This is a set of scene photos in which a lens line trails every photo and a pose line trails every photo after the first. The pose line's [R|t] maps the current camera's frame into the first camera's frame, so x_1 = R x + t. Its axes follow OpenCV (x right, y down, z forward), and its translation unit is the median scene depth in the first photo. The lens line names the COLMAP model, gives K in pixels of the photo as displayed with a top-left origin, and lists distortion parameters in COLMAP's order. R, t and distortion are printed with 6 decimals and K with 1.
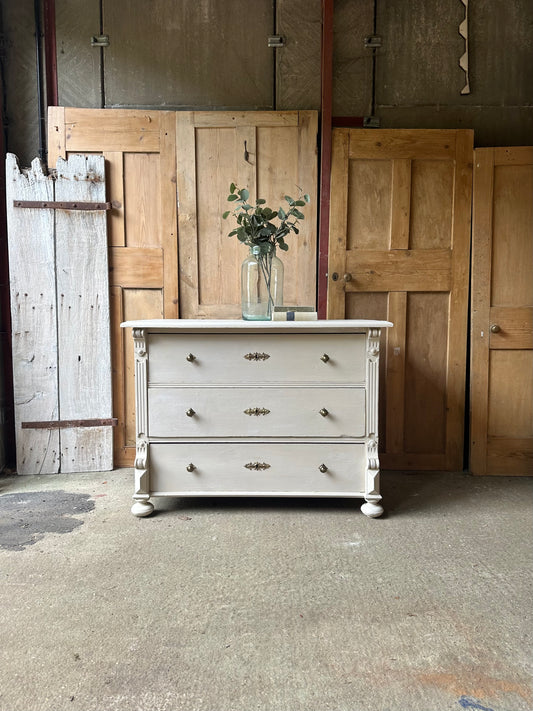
lens RADIAL K [[489.4, 0, 258.2], [0, 489.4, 357.4], [0, 0, 1]] dist [0.027520, -0.031423]
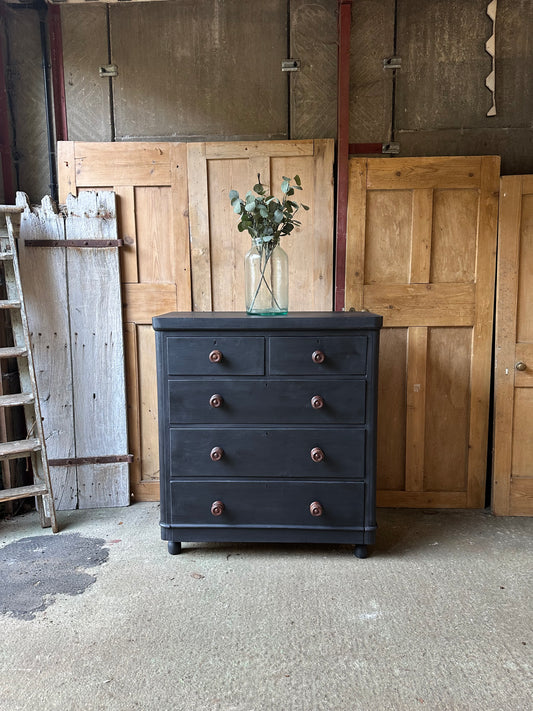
lens RADIAL K [[467.6, 0, 263.1], [0, 467.6, 354.6], [0, 0, 1]] dist [0.027142, -0.030727]
pose [[0.999119, -0.006096, -0.041525, 0.018653], [0.007664, 0.999260, 0.037703, -0.116528], [0.041264, -0.037988, 0.998426, 0.065526]]
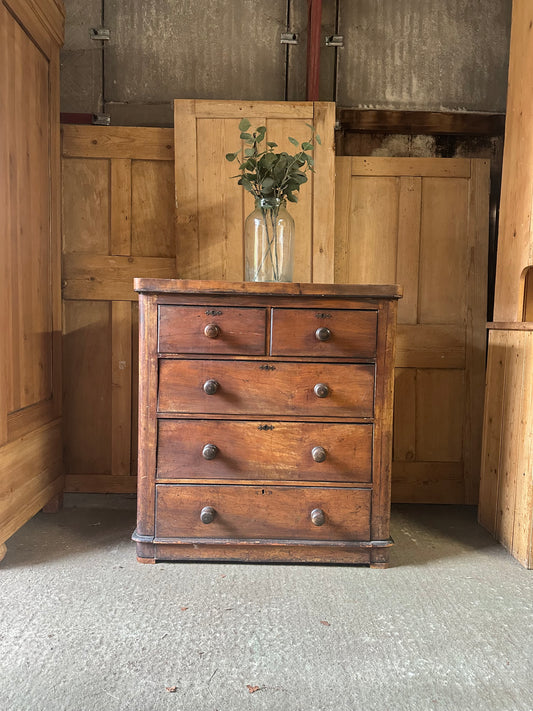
lens RADIAL K [[478.1, 0, 258.6], [0, 478.1, 355.0], [0, 0, 1]] dist [0.003437, -0.002024]
pose [[0.999714, 0.018872, 0.014688, 0.533120], [-0.018666, 0.999727, -0.014040, -0.023915], [-0.014949, 0.013762, 0.999794, 0.094635]]
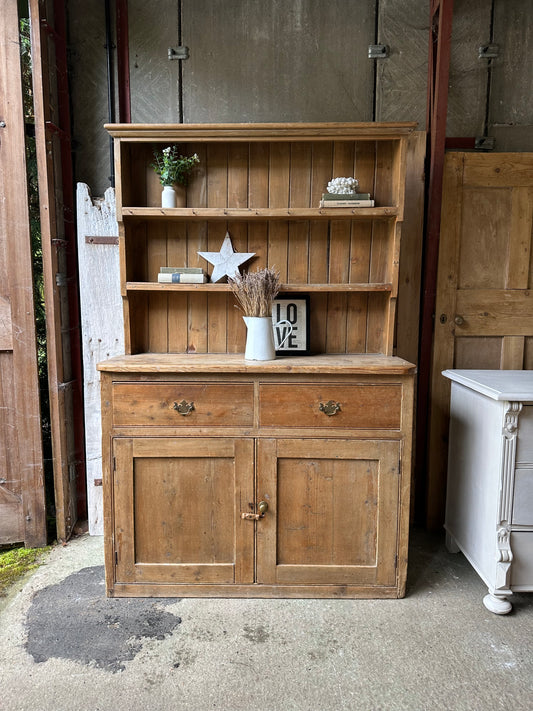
lens RADIAL K [[474.0, 0, 265.4], [0, 474.0, 354.9], [0, 0, 1]] dist [0.023923, -0.025861]
pose [[0.999803, 0.002450, -0.019679, -0.146794], [-0.001954, 0.999681, 0.025196, -0.120849], [0.019735, -0.025153, 0.999489, 0.130509]]
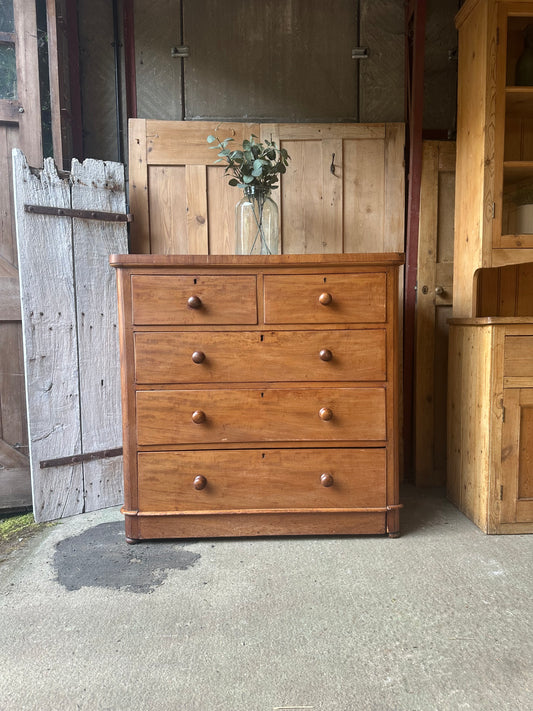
lens RADIAL K [[474.0, 0, 265.4], [0, 474.0, 354.9], [0, 0, 1]] dist [0.023923, -0.025861]
pose [[0.999260, -0.015926, 0.035021, -0.197186], [0.016312, 0.999809, -0.010751, -0.029883], [-0.034843, 0.011314, 0.999329, 0.058855]]
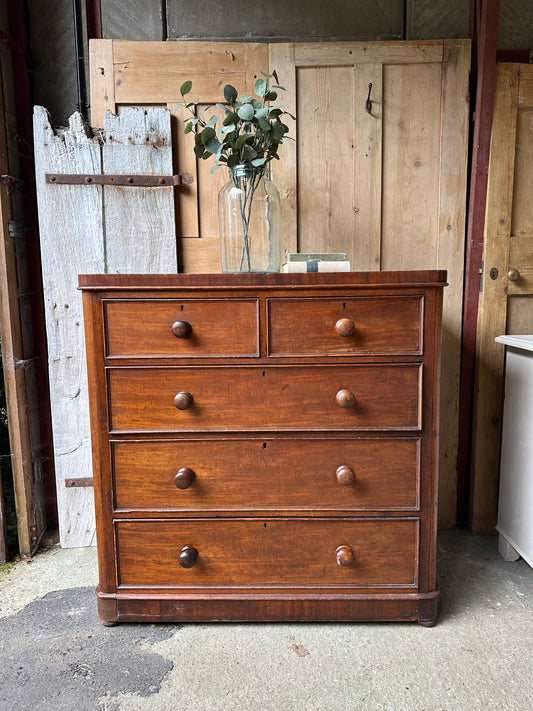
lens RADIAL K [[478.6, 0, 270.7], [0, 478.6, 352.2], [0, 0, 1]] dist [0.022470, -0.027404]
pose [[0.999913, -0.012557, -0.004035, -0.167153], [0.012705, 0.999159, 0.038973, -0.082064], [0.003542, -0.039021, 0.999232, 0.288377]]
